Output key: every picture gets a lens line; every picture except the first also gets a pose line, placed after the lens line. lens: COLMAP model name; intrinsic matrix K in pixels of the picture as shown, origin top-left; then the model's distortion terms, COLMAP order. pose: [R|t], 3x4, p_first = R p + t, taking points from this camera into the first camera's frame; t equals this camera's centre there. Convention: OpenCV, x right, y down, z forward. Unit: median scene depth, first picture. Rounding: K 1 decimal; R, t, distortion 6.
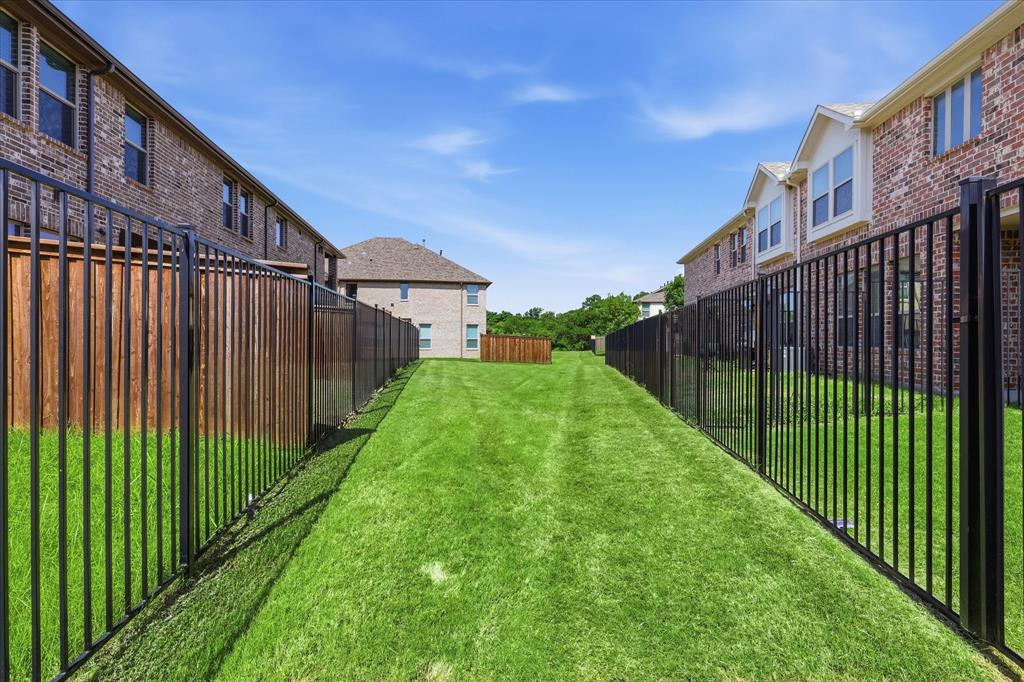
lens RADIAL K [[456.3, 0, 516.5], [0, 456.3, 338.4], [0, 0, 1]] dist [0.018660, -0.001958]
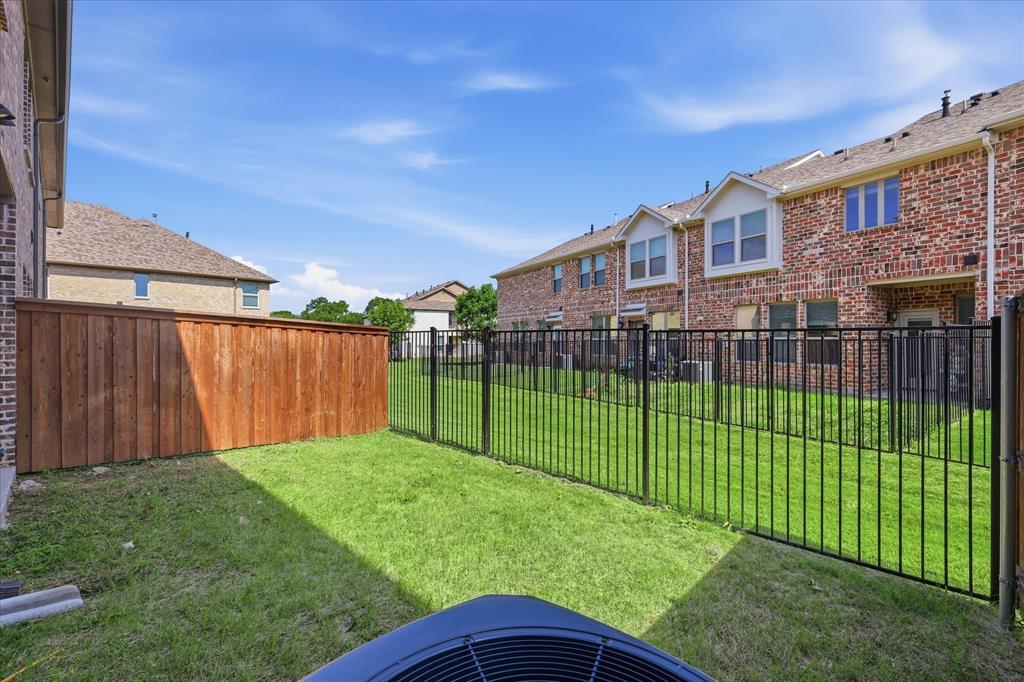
lens RADIAL K [[456.3, 0, 501.2], [0, 456.3, 338.4], [0, 0, 1]] dist [0.018660, -0.001958]
pose [[0.831695, 0.001615, 0.555231, -0.646173], [0.003236, 0.999965, -0.007756, -0.045679], [-0.555224, 0.008247, 0.831660, 0.347209]]
